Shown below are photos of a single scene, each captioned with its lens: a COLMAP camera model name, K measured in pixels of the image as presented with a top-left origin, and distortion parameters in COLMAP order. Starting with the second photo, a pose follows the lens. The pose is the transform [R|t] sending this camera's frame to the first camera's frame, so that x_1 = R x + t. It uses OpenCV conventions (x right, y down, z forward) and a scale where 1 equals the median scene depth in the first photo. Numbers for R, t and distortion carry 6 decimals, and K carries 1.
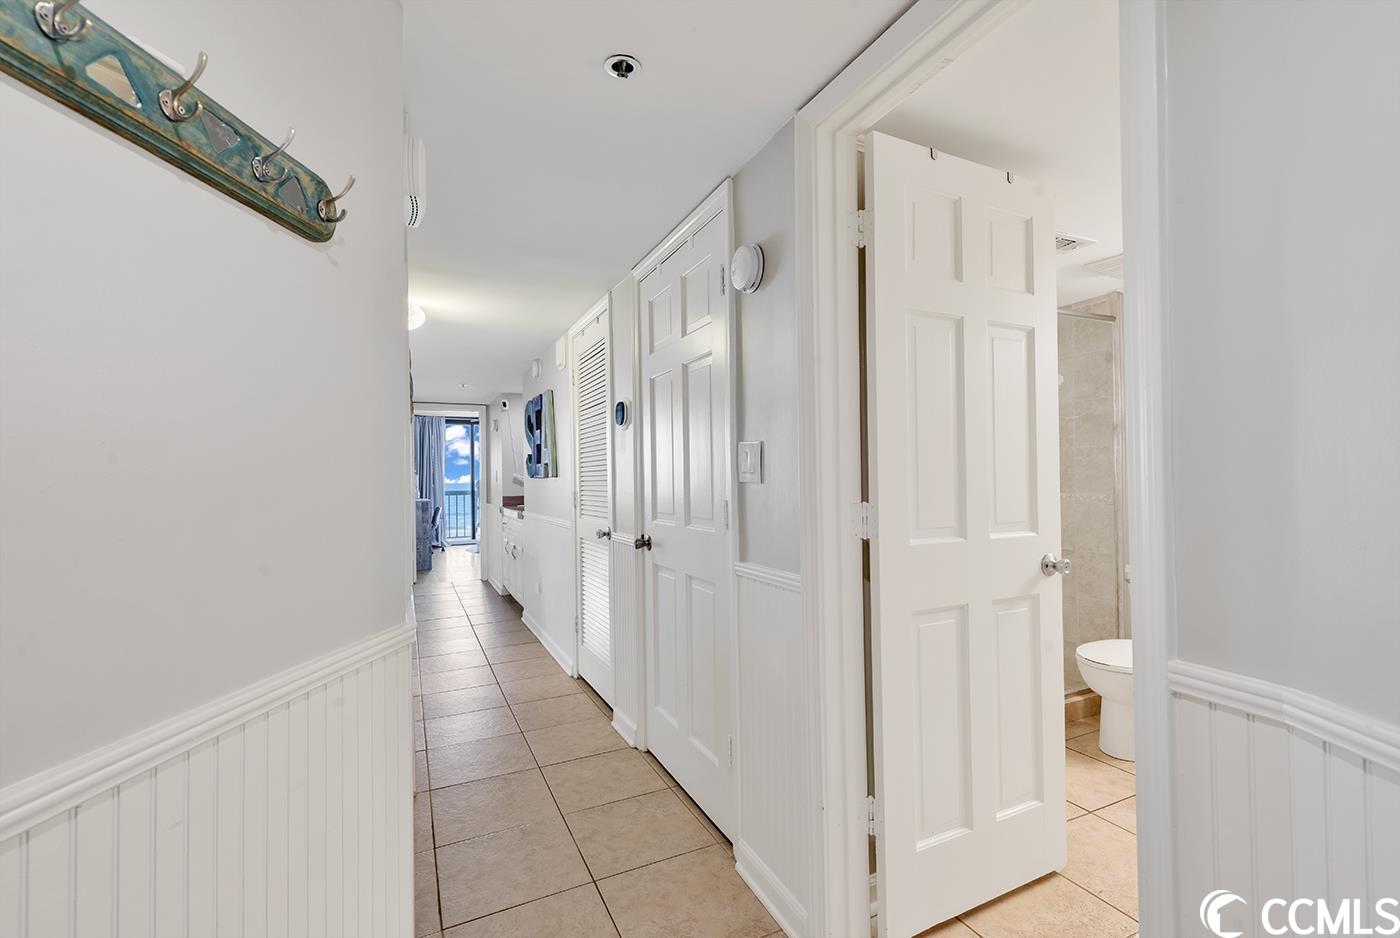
lens RADIAL K [[635.3, 0, 682.9], [0, 635.3, 474.3], [0, 0, 1]] dist [0.008428, -0.002650]
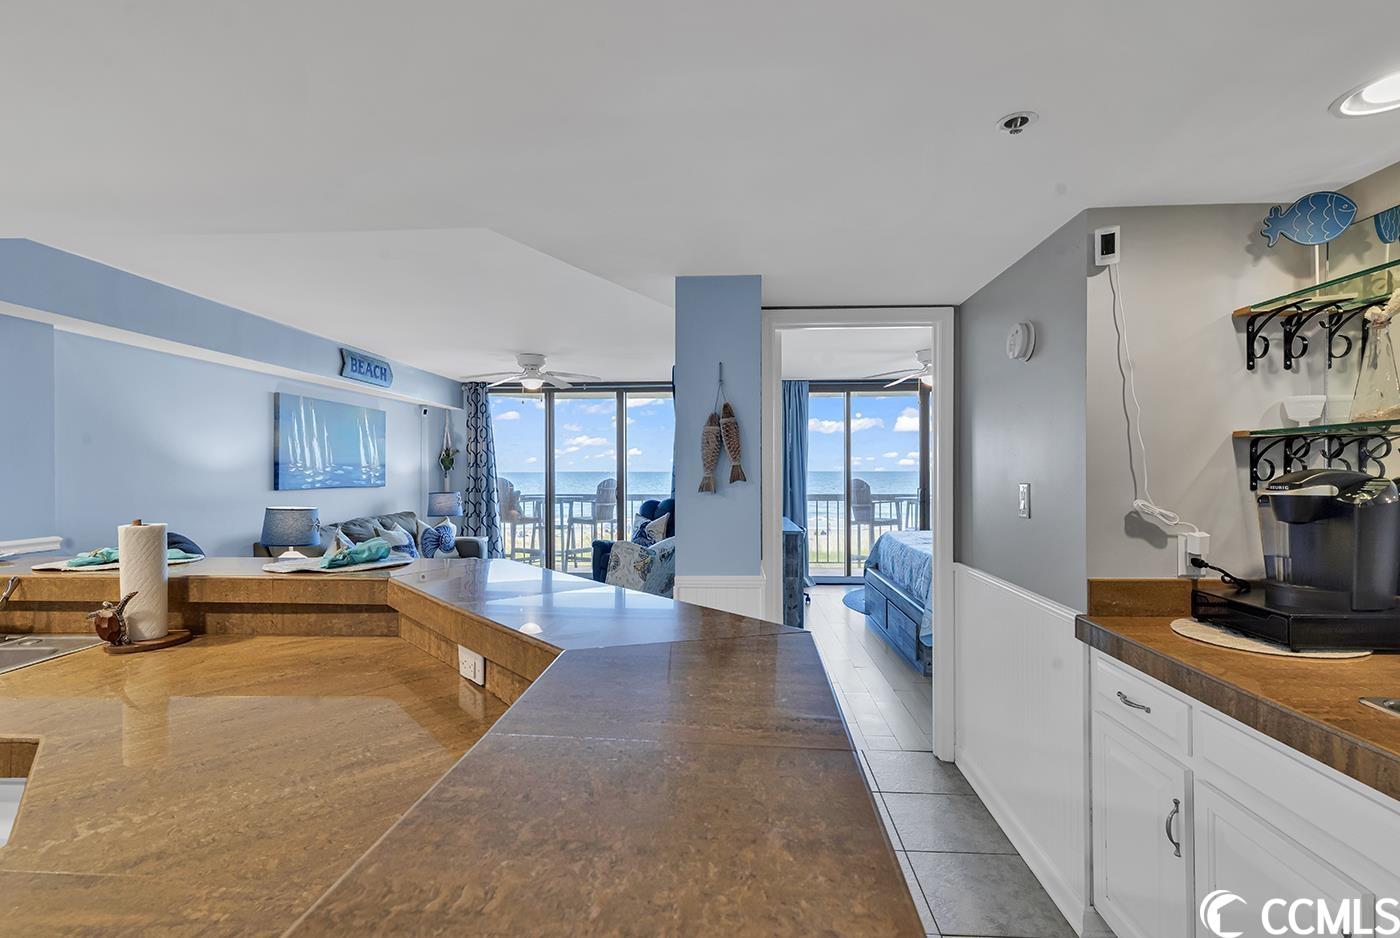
lens RADIAL K [[646.7, 0, 704.4], [0, 646.7, 477.5], [0, 0, 1]] dist [0.006423, 0.000900]
pose [[0.889544, 0.012636, -0.456675, -0.168967], [-0.002048, 0.999718, 0.023674, -0.009376], [0.456845, -0.020124, 0.889319, 0.372603]]
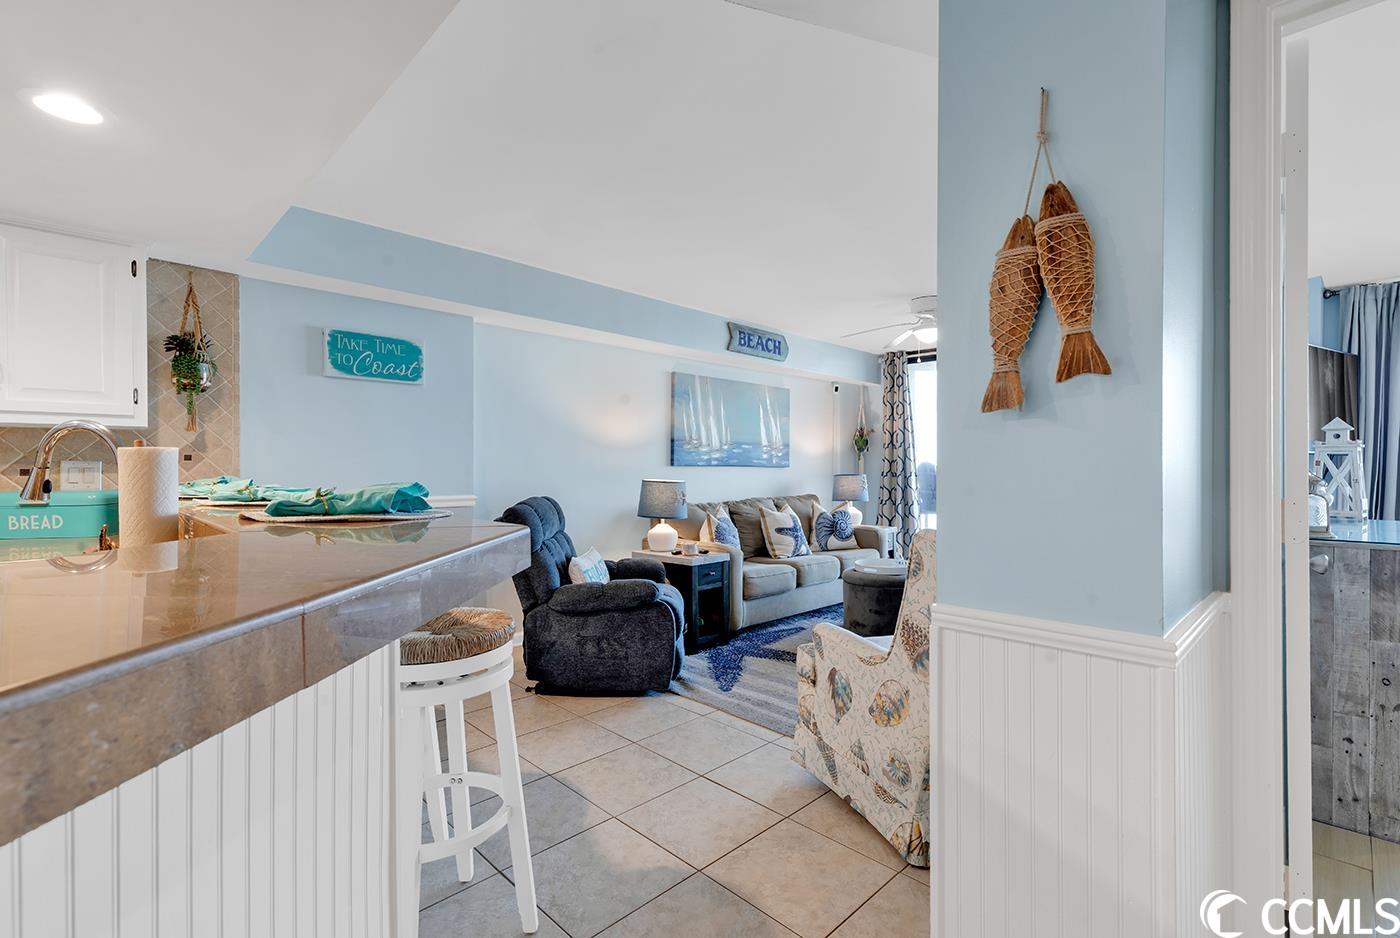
lens RADIAL K [[635.3, 0, 701.0], [0, 635.3, 475.9], [0, 0, 1]] dist [0.008428, -0.002650]
pose [[0.348868, 0.020379, -0.936950, -0.198219], [0.005575, 0.999701, 0.023820, 0.007375], [0.937155, -0.013534, 0.348650, 0.494997]]
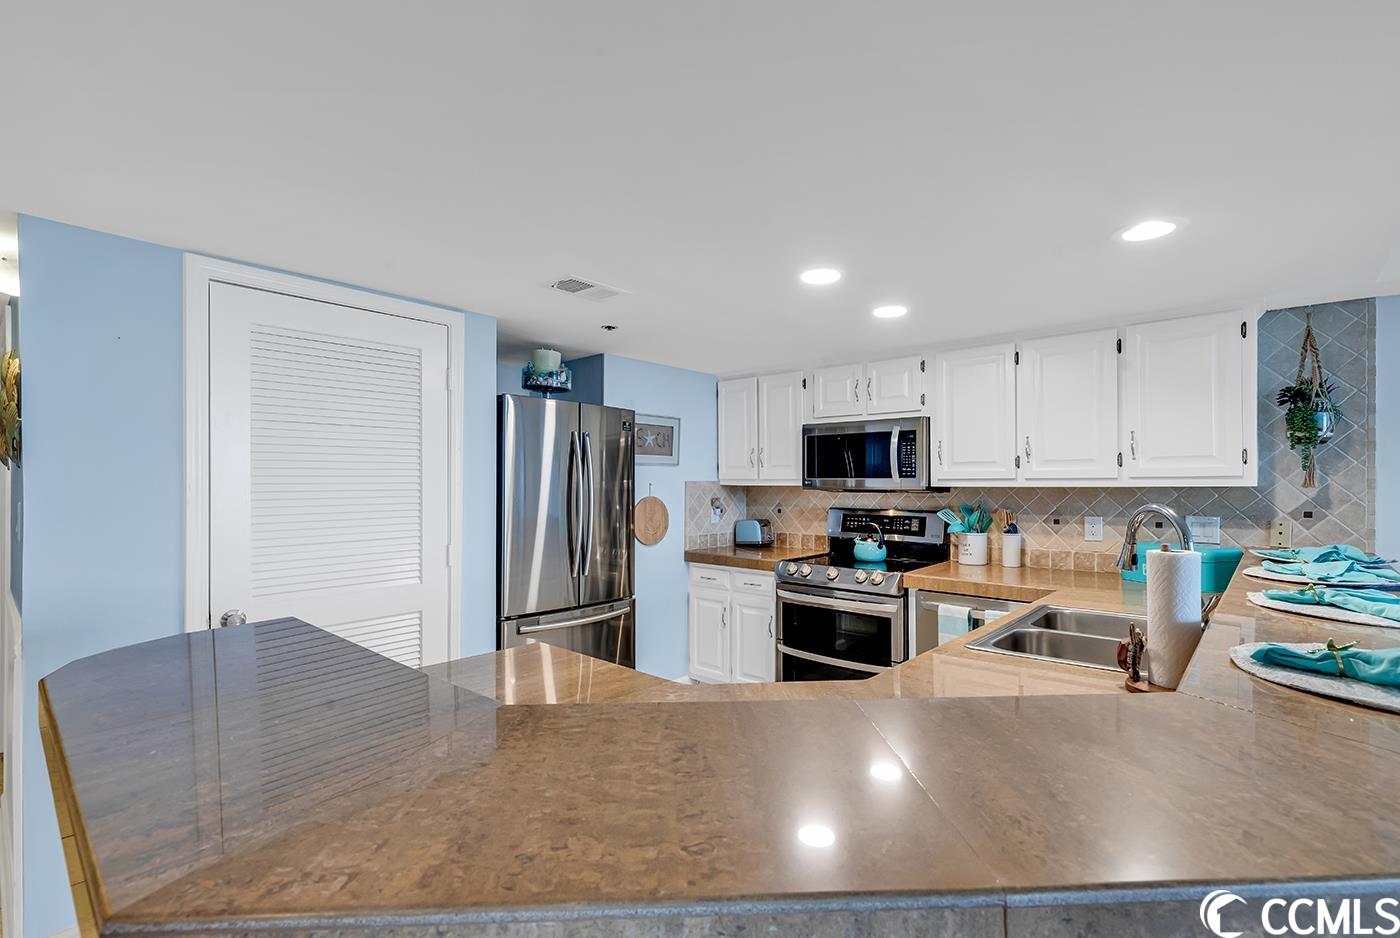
lens RADIAL K [[635.3, 0, 714.7], [0, 635.3, 484.3], [0, 0, 1]] dist [0.008428, -0.002650]
pose [[-0.908319, 0.011151, -0.418130, -0.214780], [0.011577, 0.999932, 0.001518, -0.009062], [0.418118, -0.003462, -0.908386, 0.513387]]
